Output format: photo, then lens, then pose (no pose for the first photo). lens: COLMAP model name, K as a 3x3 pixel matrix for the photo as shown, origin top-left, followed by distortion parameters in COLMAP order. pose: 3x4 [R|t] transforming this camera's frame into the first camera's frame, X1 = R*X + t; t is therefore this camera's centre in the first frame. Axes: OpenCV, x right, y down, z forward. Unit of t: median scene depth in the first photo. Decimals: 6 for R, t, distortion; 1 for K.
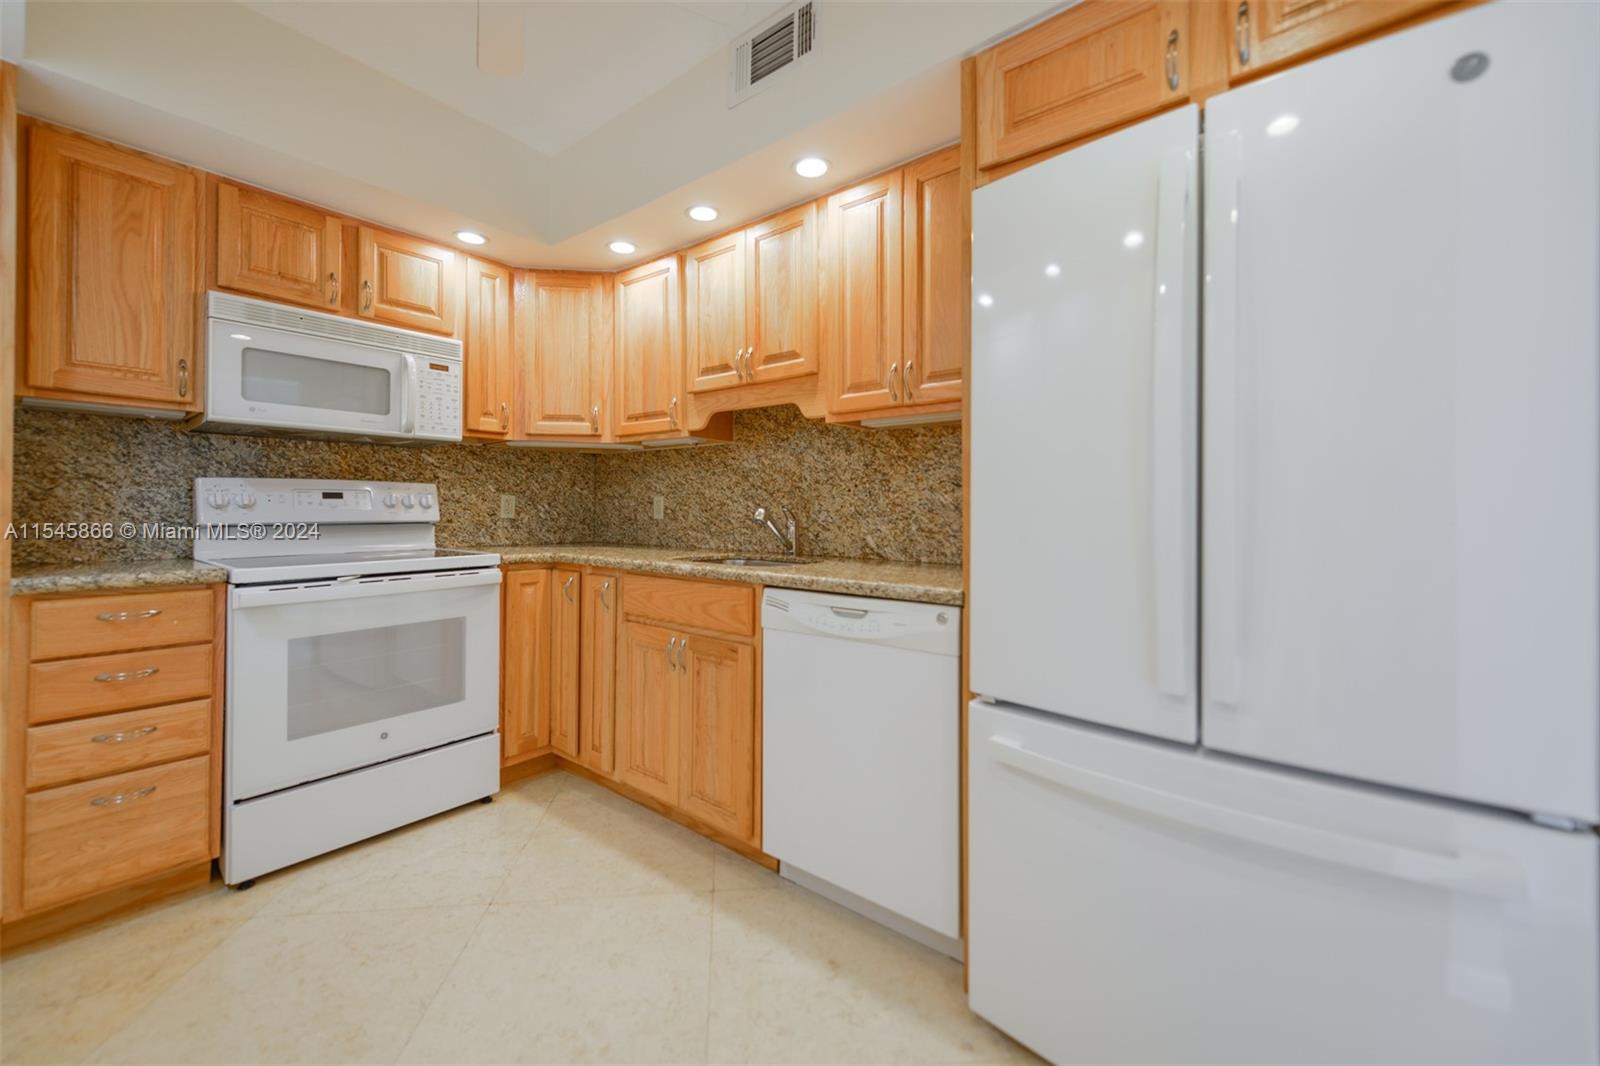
lens RADIAL K [[631.0, 0, 787.2], [0, 631.0, 505.8], [0, 0, 1]] dist [0.003083, -0.000644]
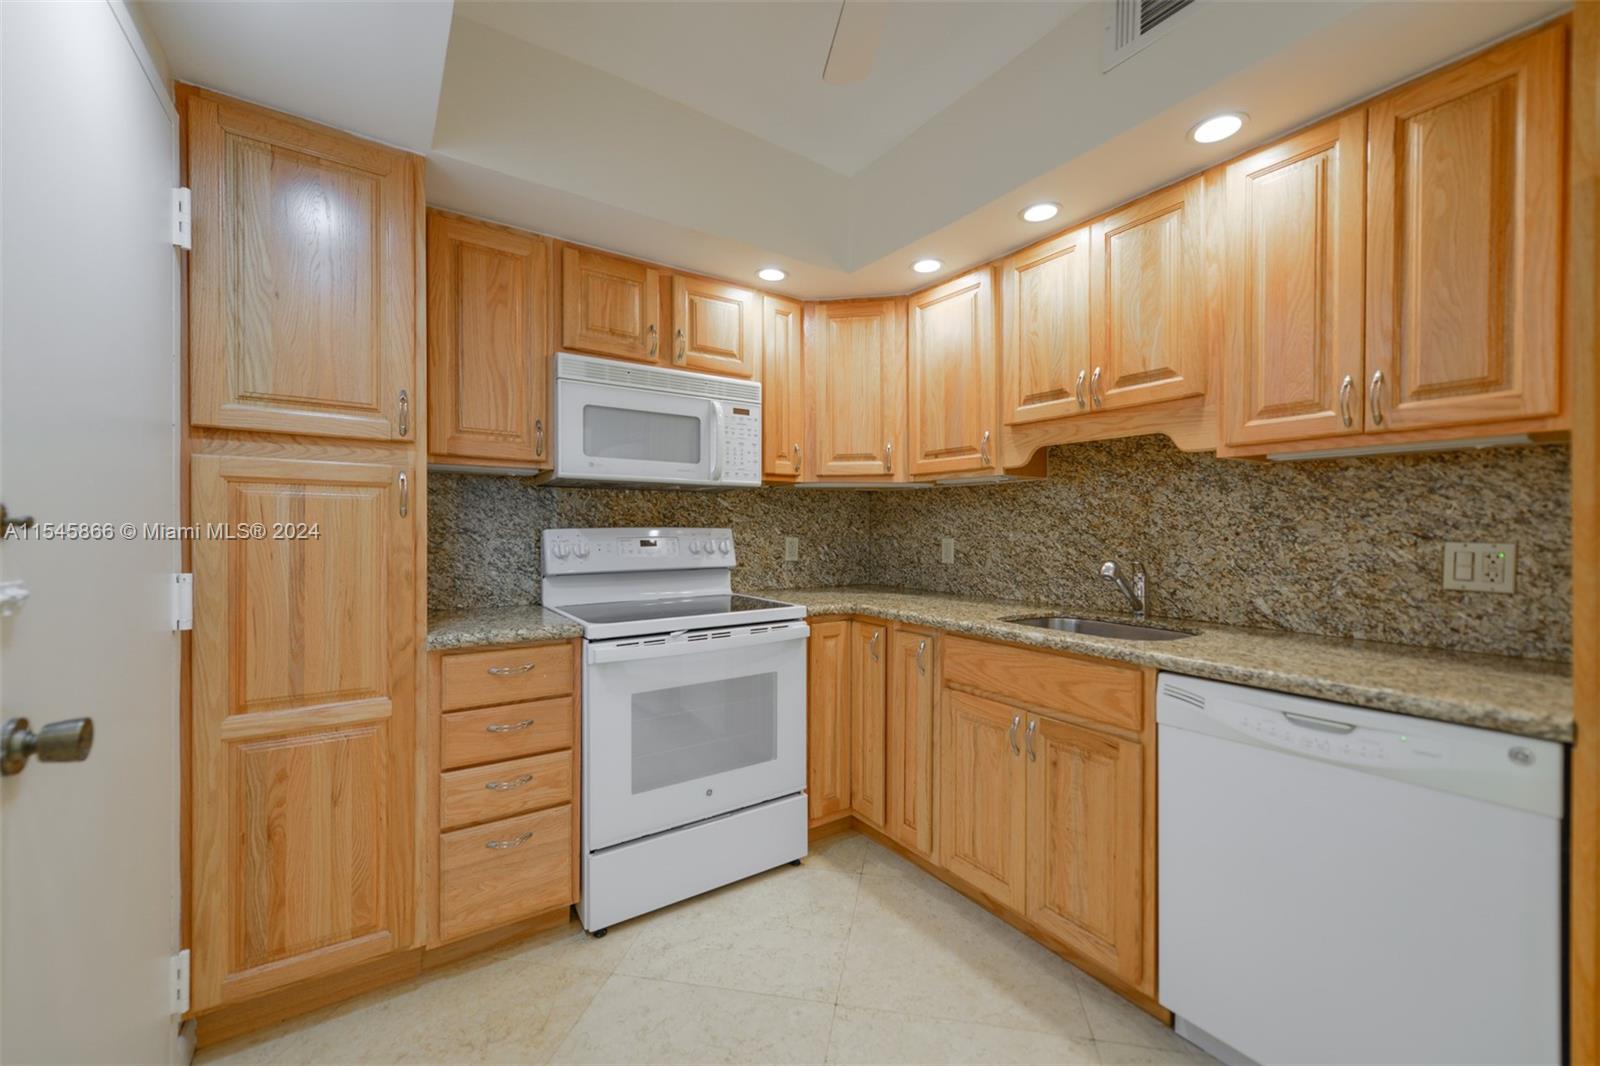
lens RADIAL K [[625.0, 0, 800.0], [0, 625.0, 533.0], [0, 0, 1]] dist [0.001619, -0.000130]
pose [[0.959591, 0.000714, -0.281399, -0.205697], [0.003375, 0.999896, 0.014044, -0.047803], [0.281379, -0.014426, 0.959488, 0.101472]]
